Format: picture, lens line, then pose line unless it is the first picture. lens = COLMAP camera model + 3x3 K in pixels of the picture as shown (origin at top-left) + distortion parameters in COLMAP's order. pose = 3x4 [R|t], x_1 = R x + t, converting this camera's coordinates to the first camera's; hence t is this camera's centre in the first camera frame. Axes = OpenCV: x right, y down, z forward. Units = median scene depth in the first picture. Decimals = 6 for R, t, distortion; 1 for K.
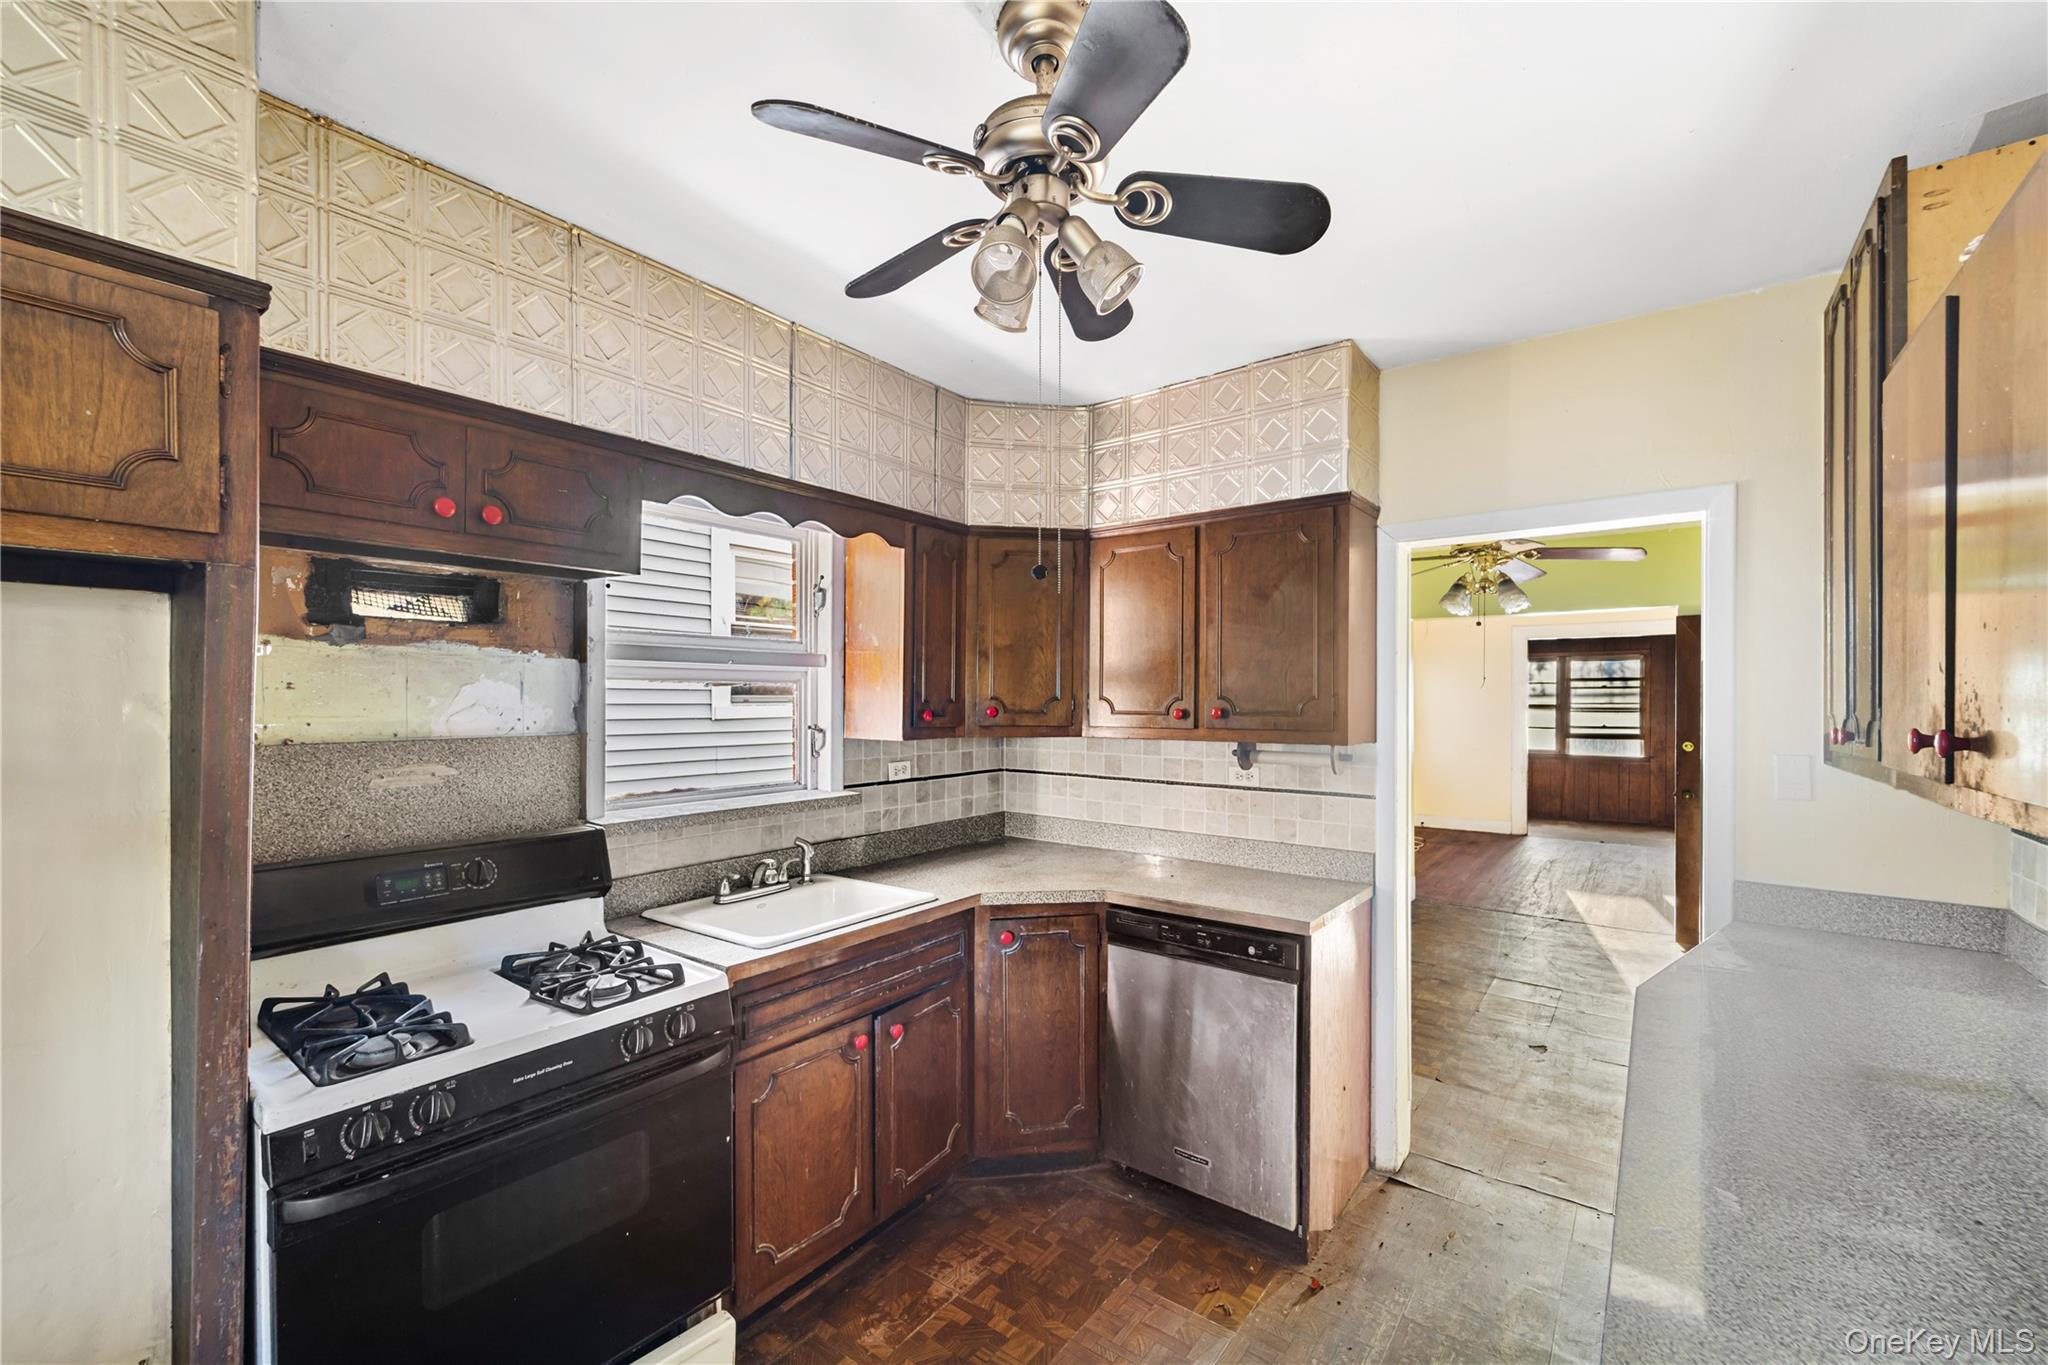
lens RADIAL K [[823.1, 0, 1025.8], [0, 823.1, 698.7], [0, 0, 1]] dist [0.001272, 0.000092]
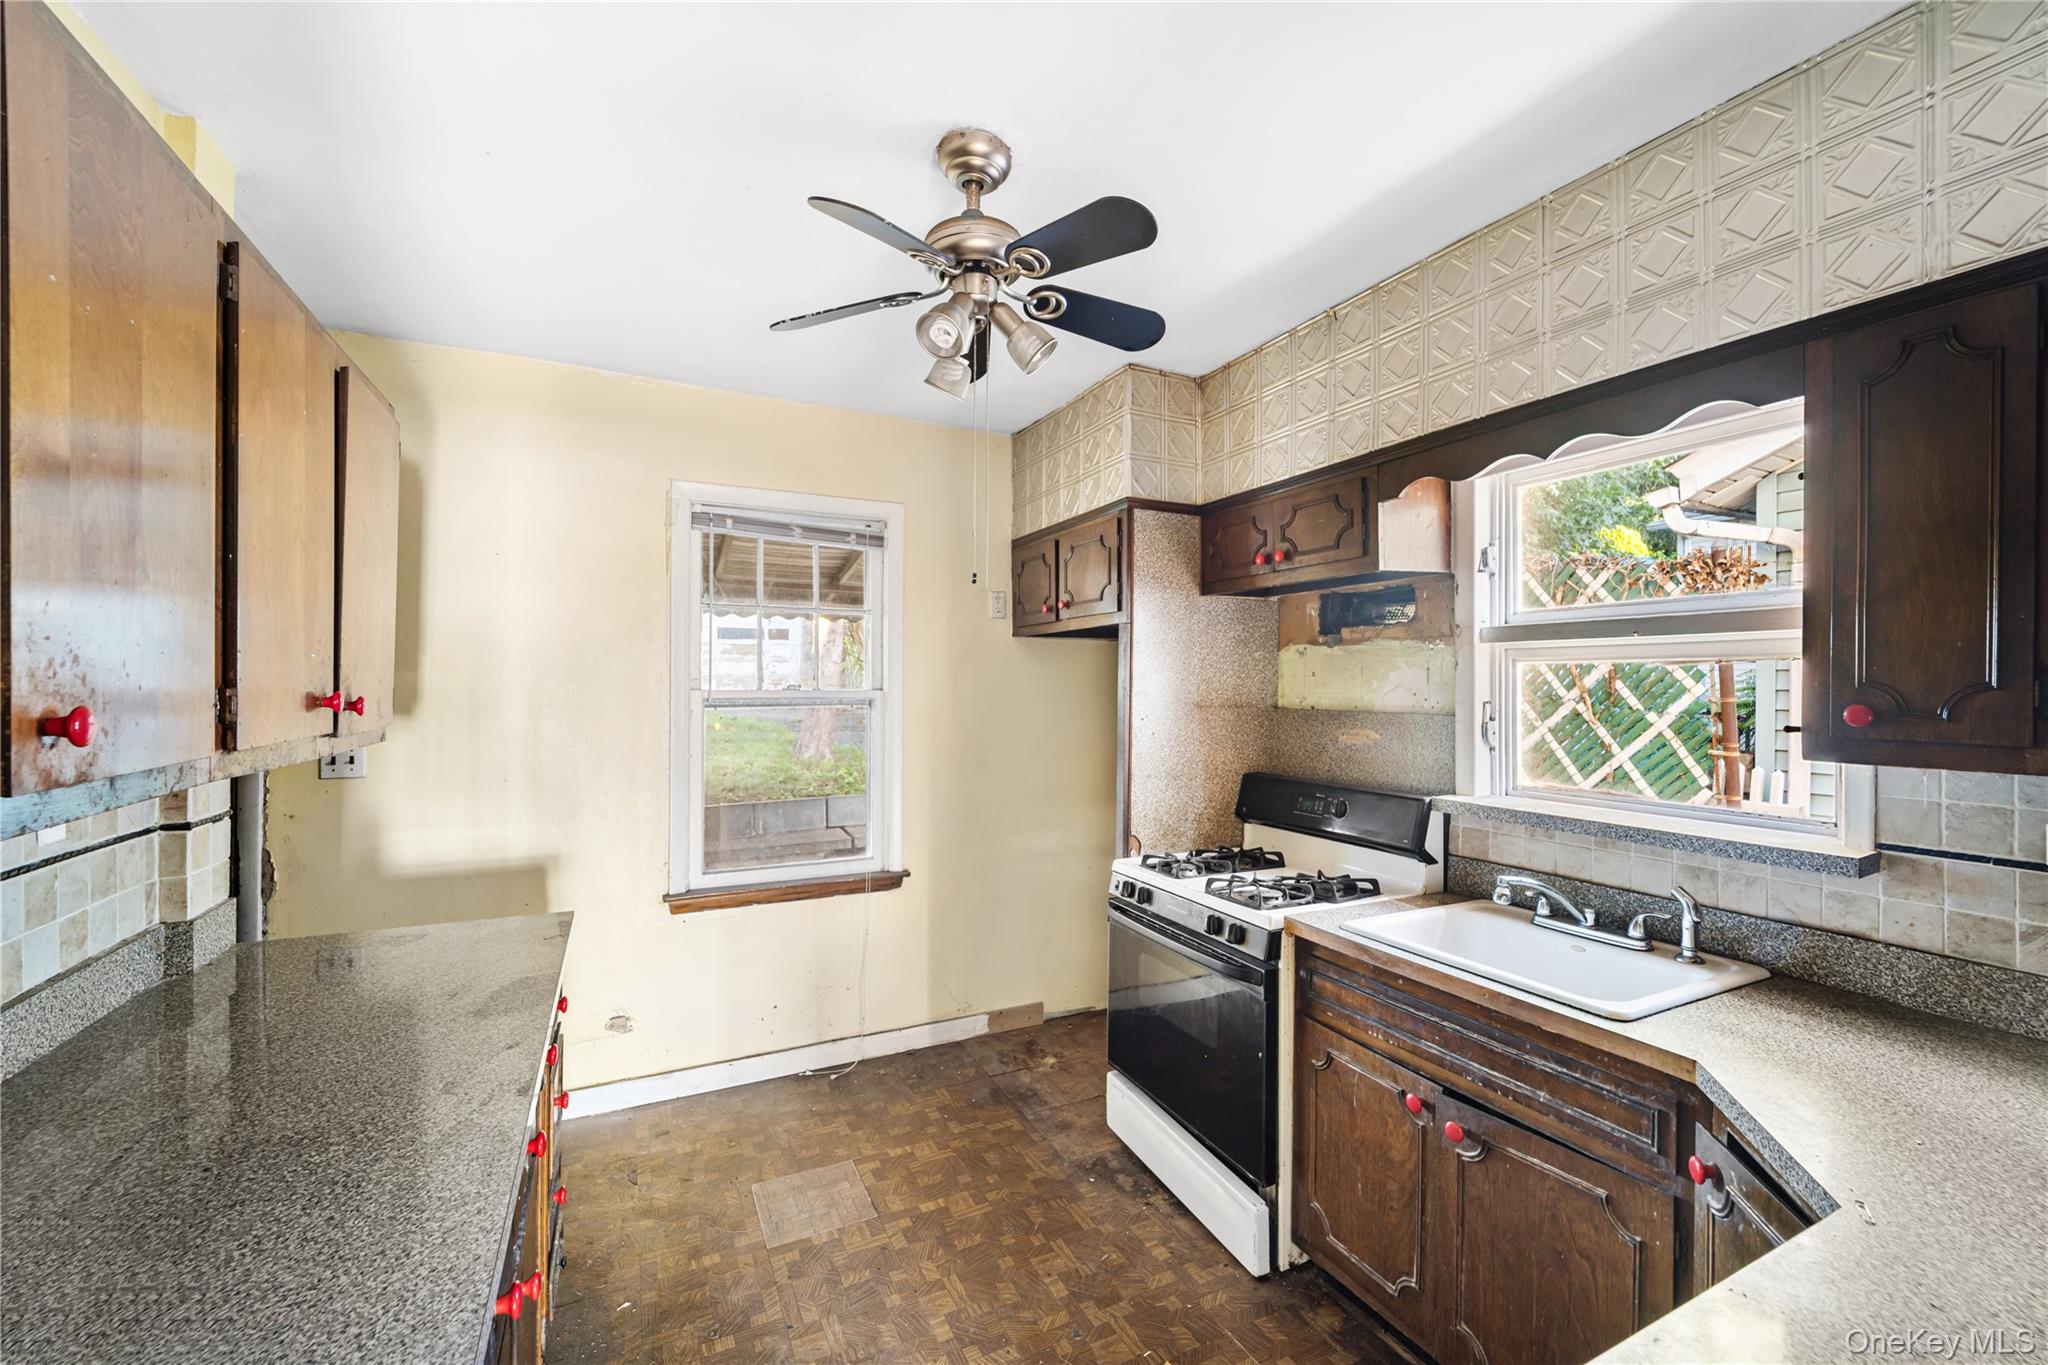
lens RADIAL K [[824.3, 0, 1024.0], [0, 824.3, 682.5], [0, 0, 1]] dist [0.001067, 0.000090]
pose [[-0.456229, -0.005753, -0.889844, 0.726347], [-0.005843, 0.999977, -0.003470, 0.008721], [0.889843, 0.003616, -0.456252, 1.065339]]
